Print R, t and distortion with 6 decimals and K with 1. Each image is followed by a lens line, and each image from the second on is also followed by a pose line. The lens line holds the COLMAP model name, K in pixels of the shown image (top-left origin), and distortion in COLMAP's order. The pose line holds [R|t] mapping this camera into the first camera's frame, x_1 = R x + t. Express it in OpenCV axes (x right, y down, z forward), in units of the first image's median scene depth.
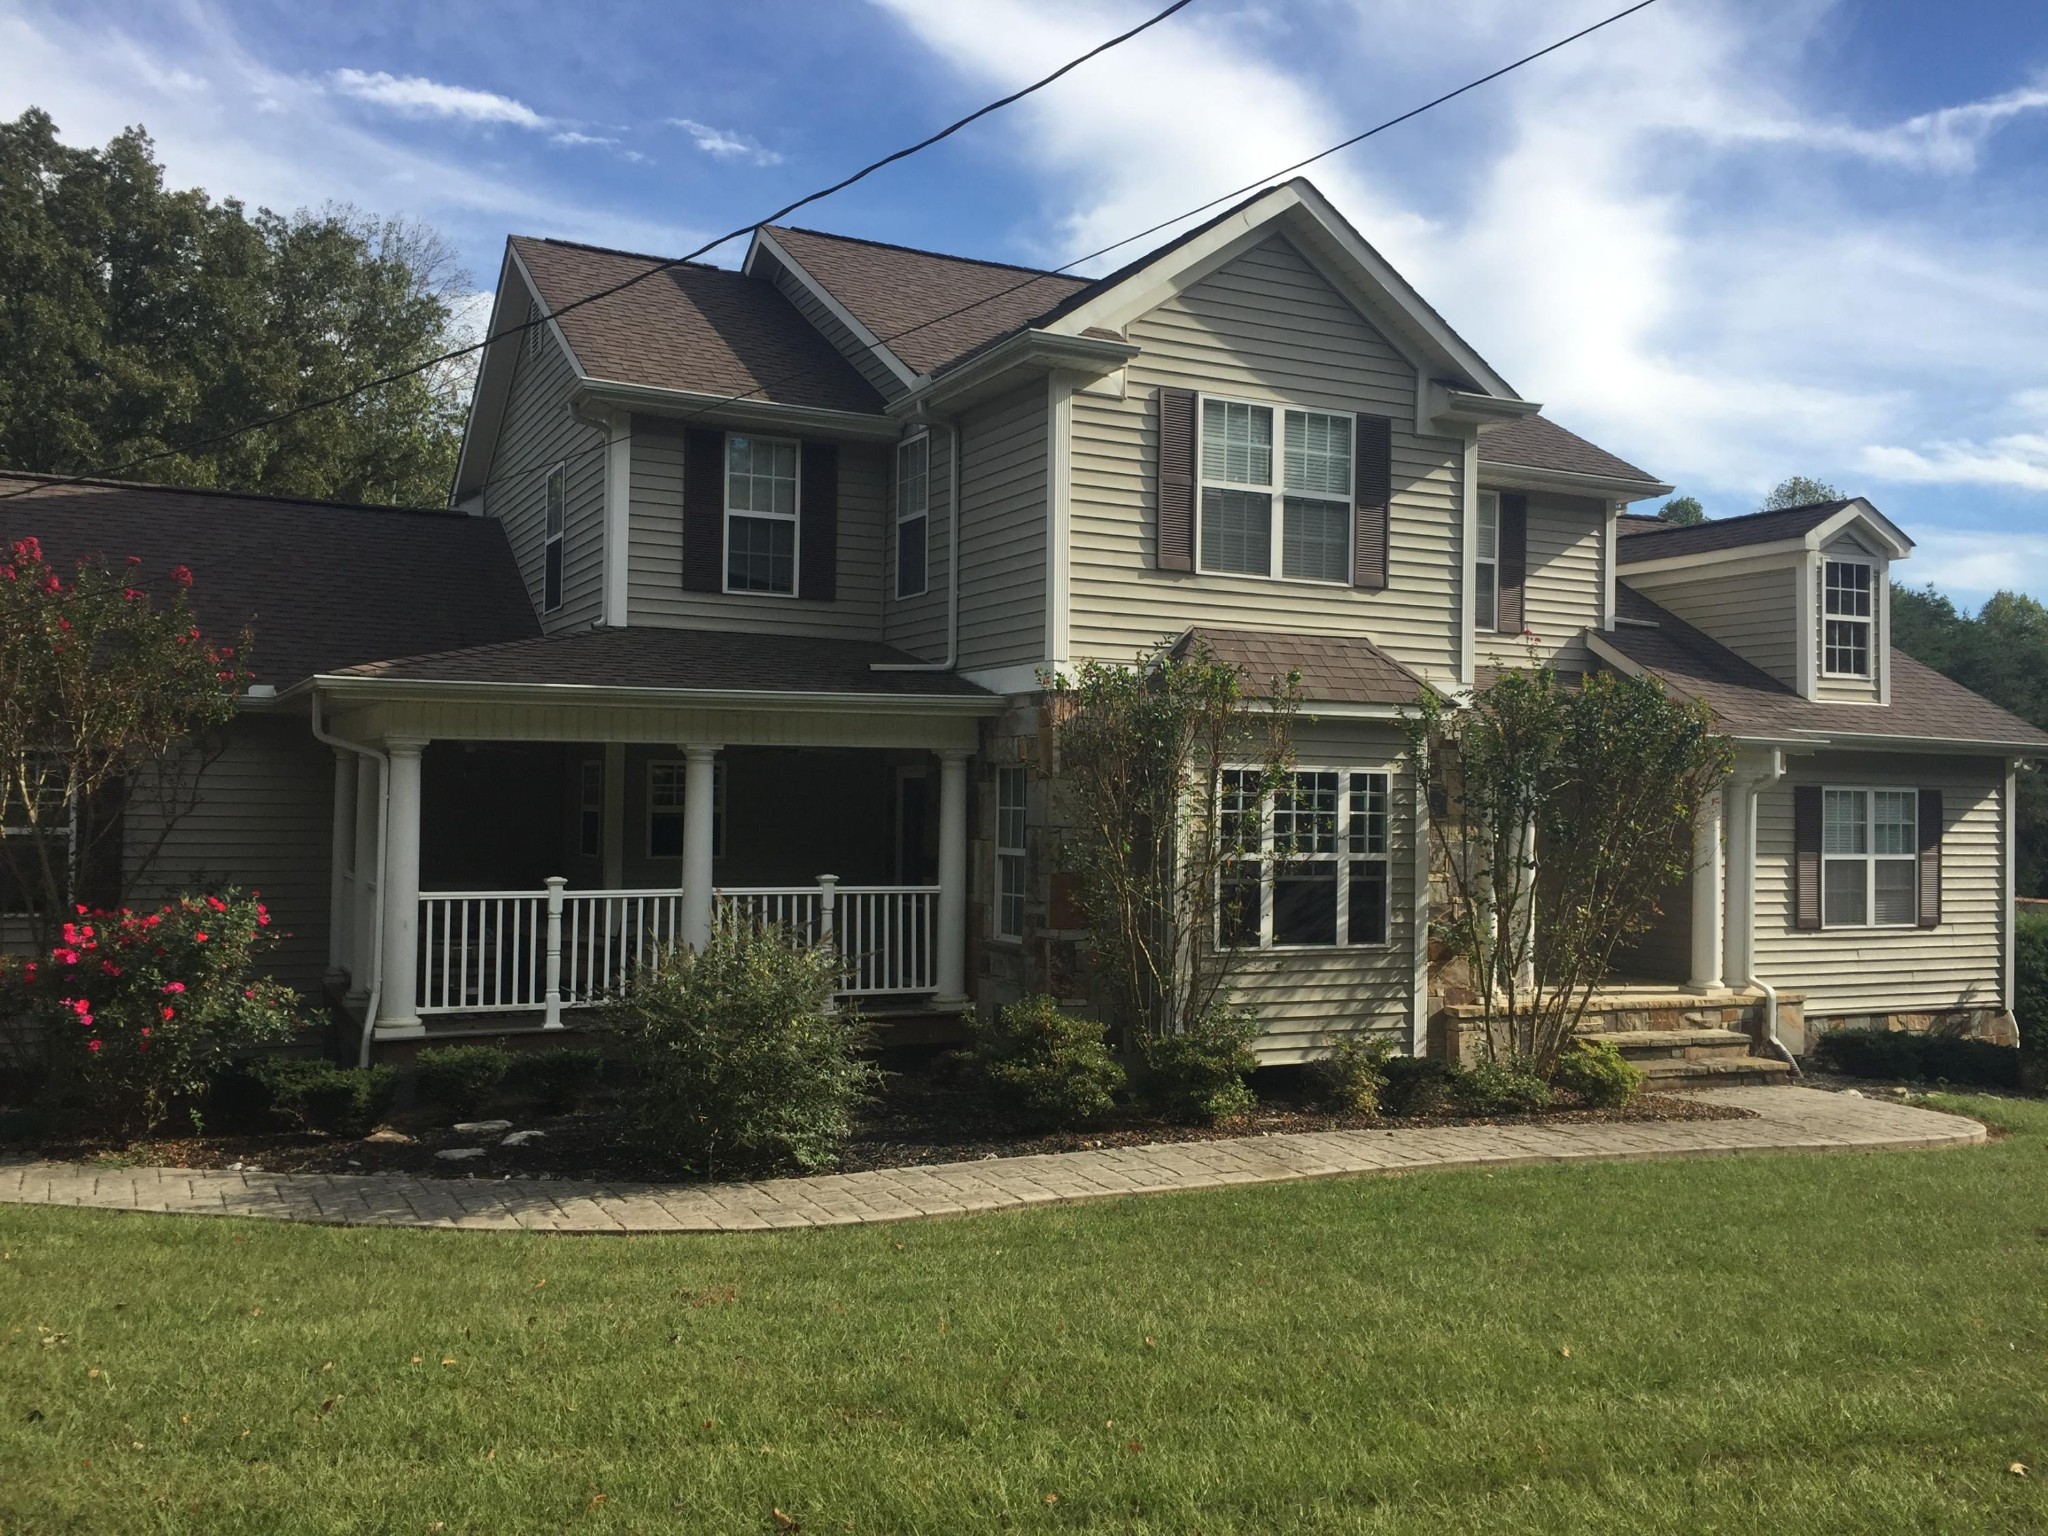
lens RADIAL K [[1712.4, 0, 1025.9], [0, 1712.4, 765.4], [0, 0, 1]] dist [0.068209, -0.012963]
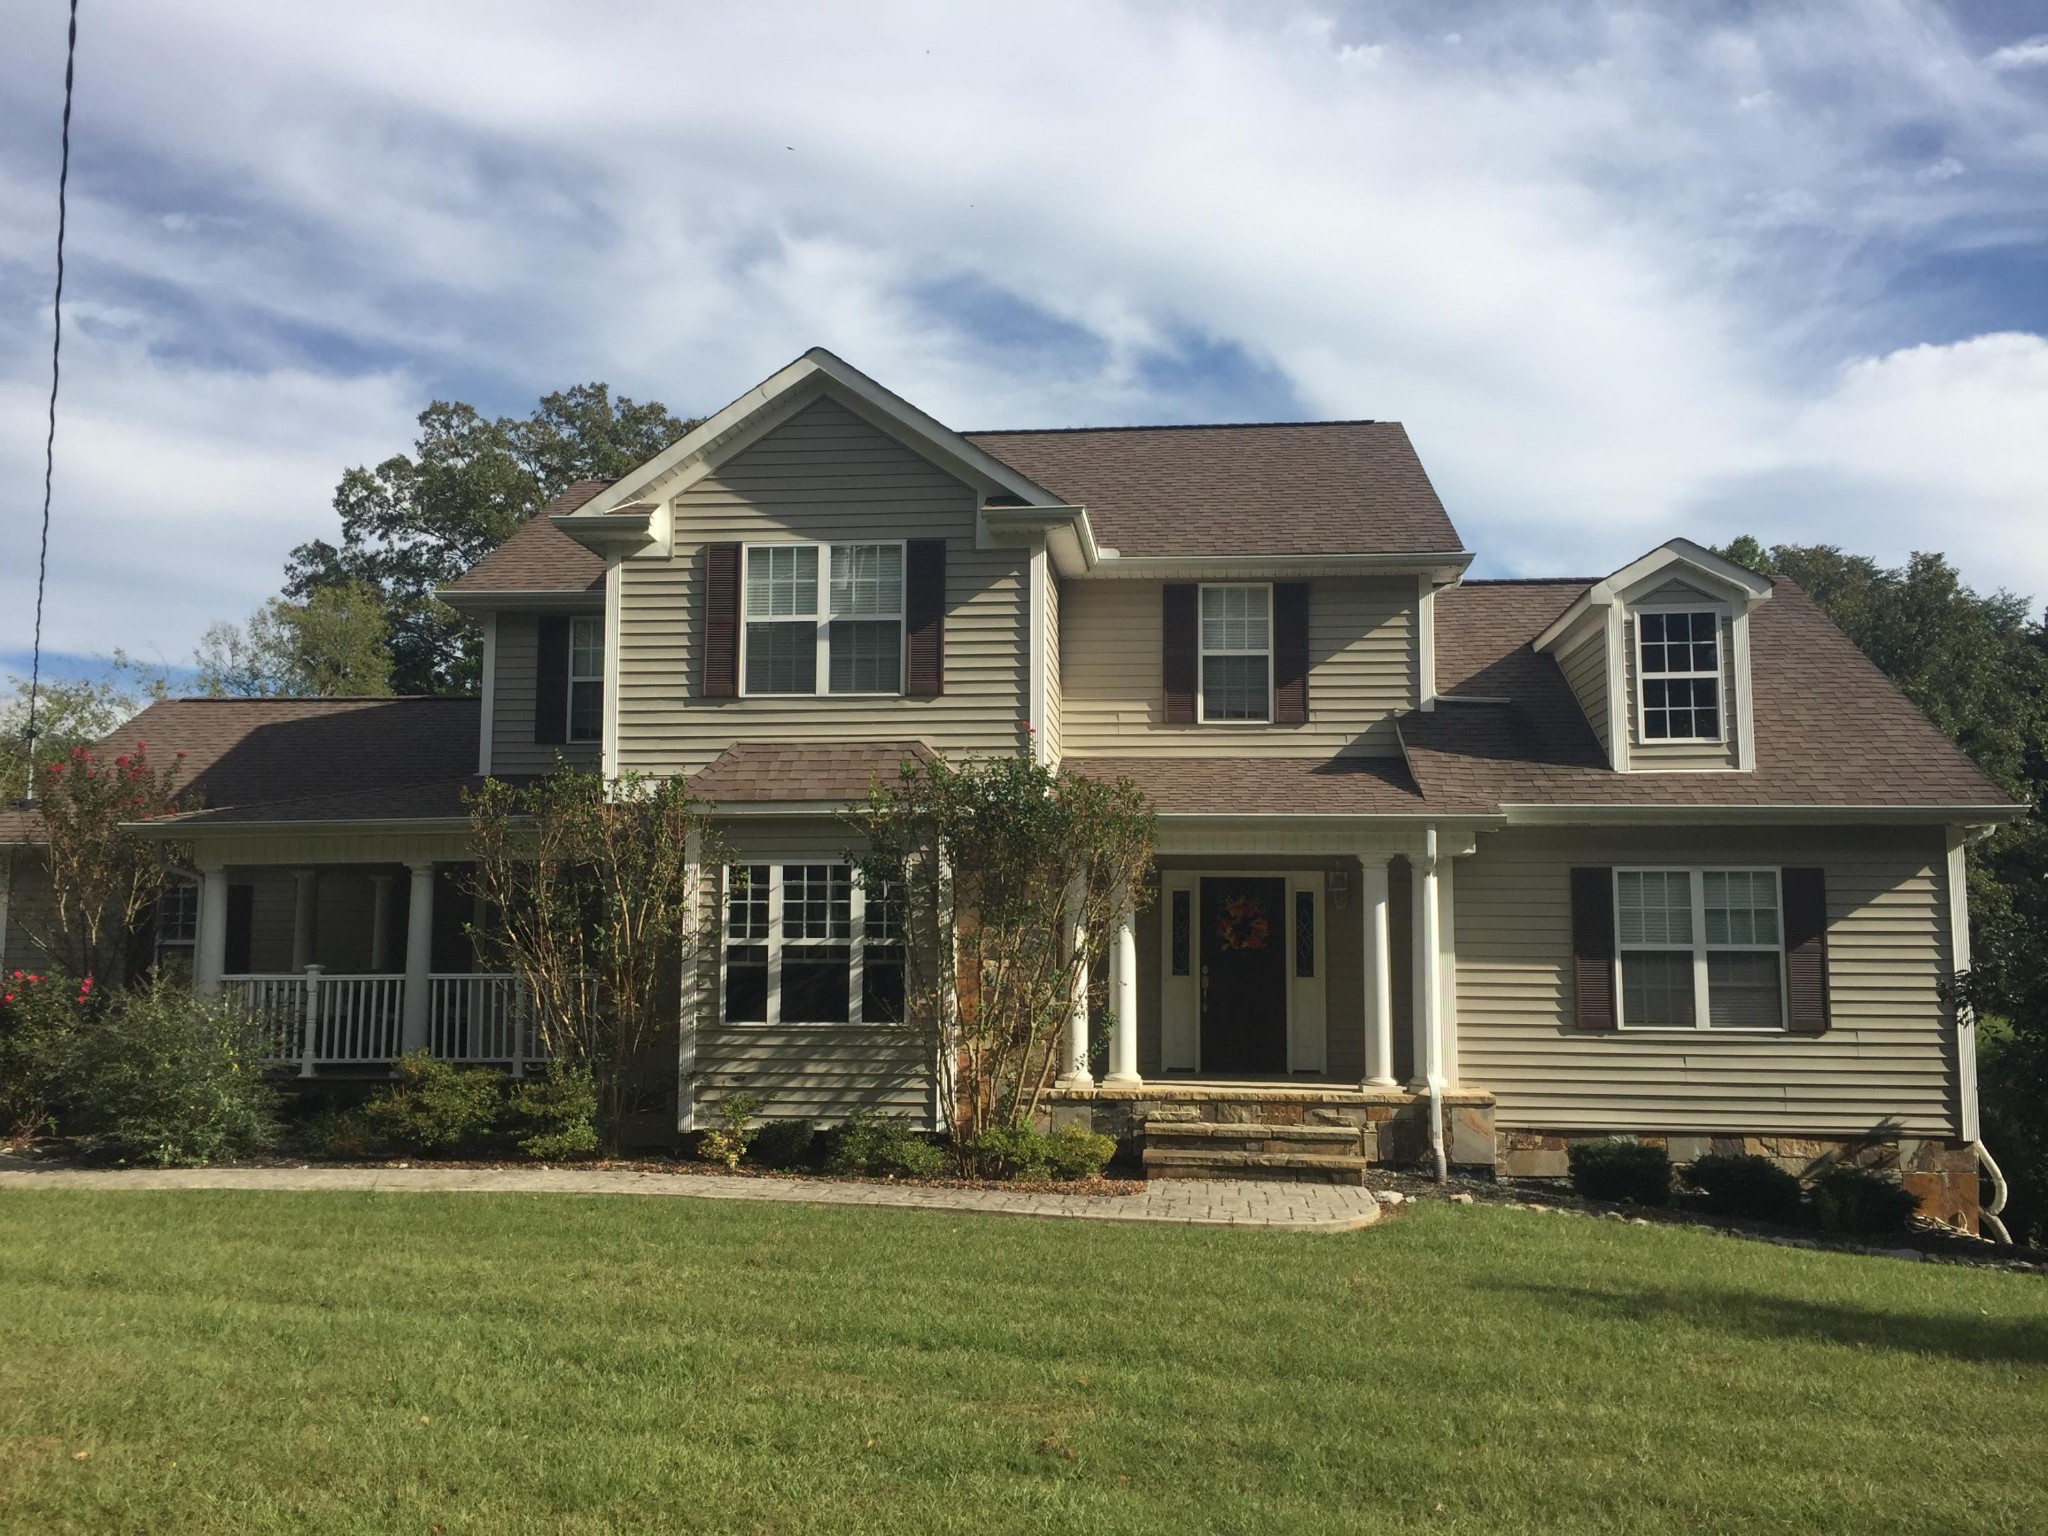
lens RADIAL K [[1712.4, 0, 1035.7], [0, 1712.4, 773.2], [0, 0, 1]] dist [0.068209, -0.012963]
pose [[0.853846, -0.065279, -0.516416, 0.839606], [0.023296, 0.995903, -0.087373, 0.043407], [0.520004, 0.062573, 0.851869, 0.118147]]
